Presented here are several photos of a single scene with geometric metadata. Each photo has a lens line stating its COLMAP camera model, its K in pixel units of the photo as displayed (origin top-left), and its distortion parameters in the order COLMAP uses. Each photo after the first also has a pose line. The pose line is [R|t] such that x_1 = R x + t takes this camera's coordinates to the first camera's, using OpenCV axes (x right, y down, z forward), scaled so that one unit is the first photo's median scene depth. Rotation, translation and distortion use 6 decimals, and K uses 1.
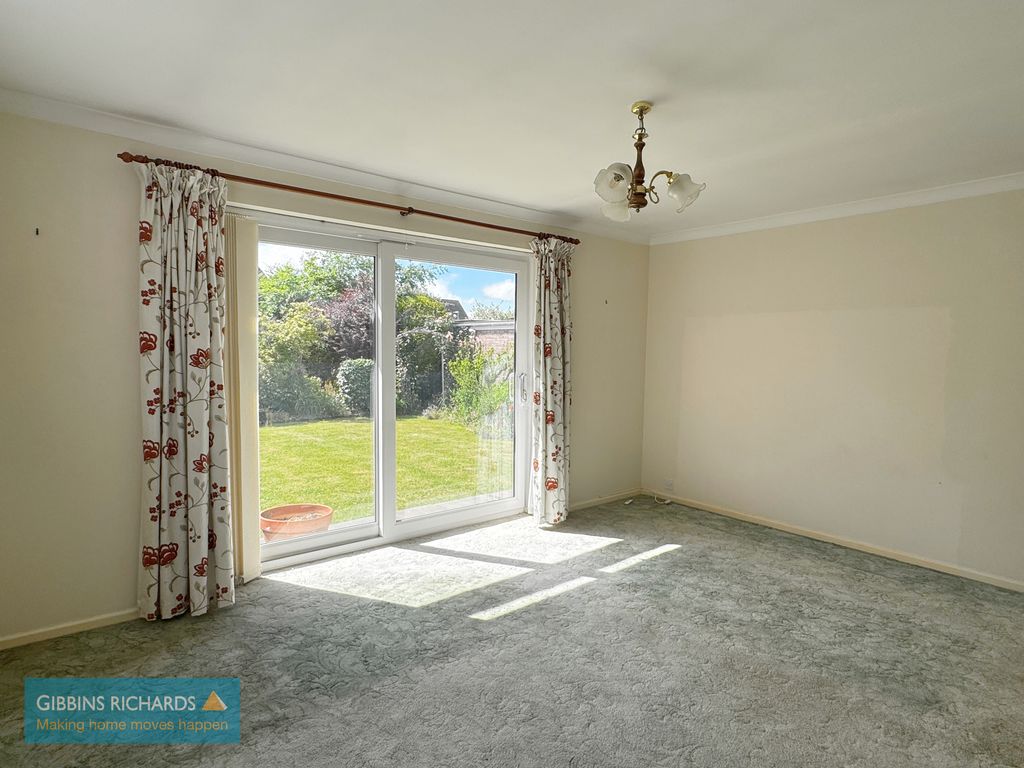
lens RADIAL K [[560.5, 0, 512.0], [0, 560.5, 384.0], [0, 0, 1]] dist [0.001705, 0.000154]
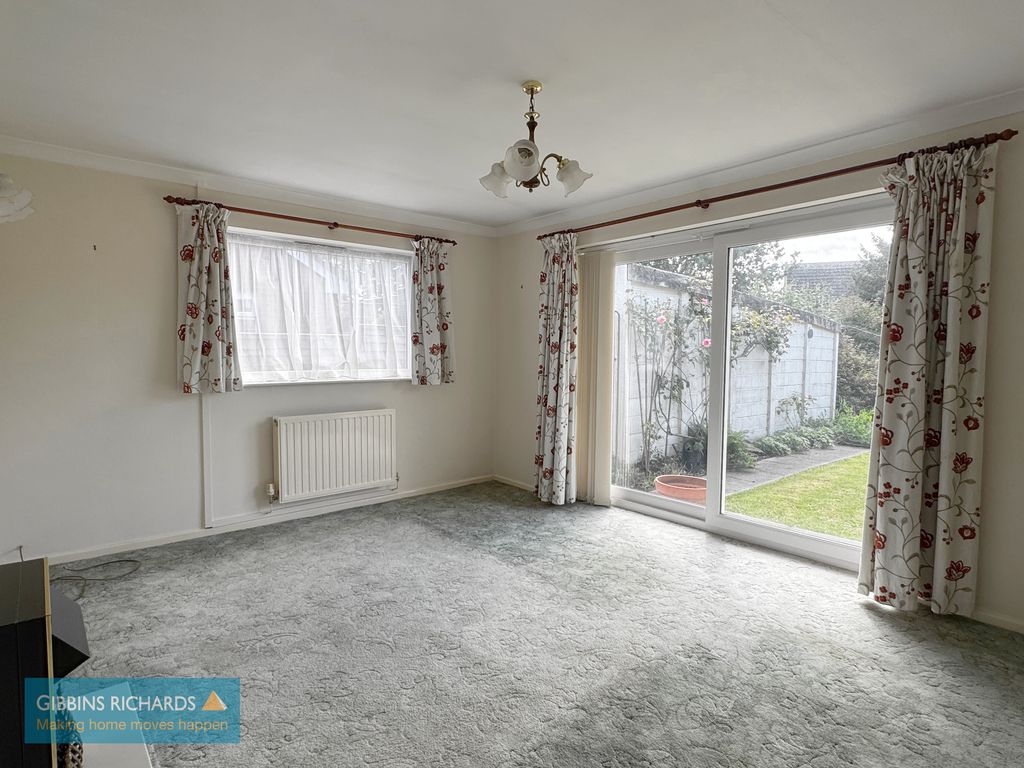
lens RADIAL K [[560.5, 0, 512.0], [0, 560.5, 384.0], [0, 0, 1]] dist [0.001705, 0.000154]
pose [[0.013223, 0.046112, -0.998849, 1.111103], [-0.065667, 0.996820, 0.045149, -0.006233], [0.997754, 0.064994, 0.016209, 0.869796]]
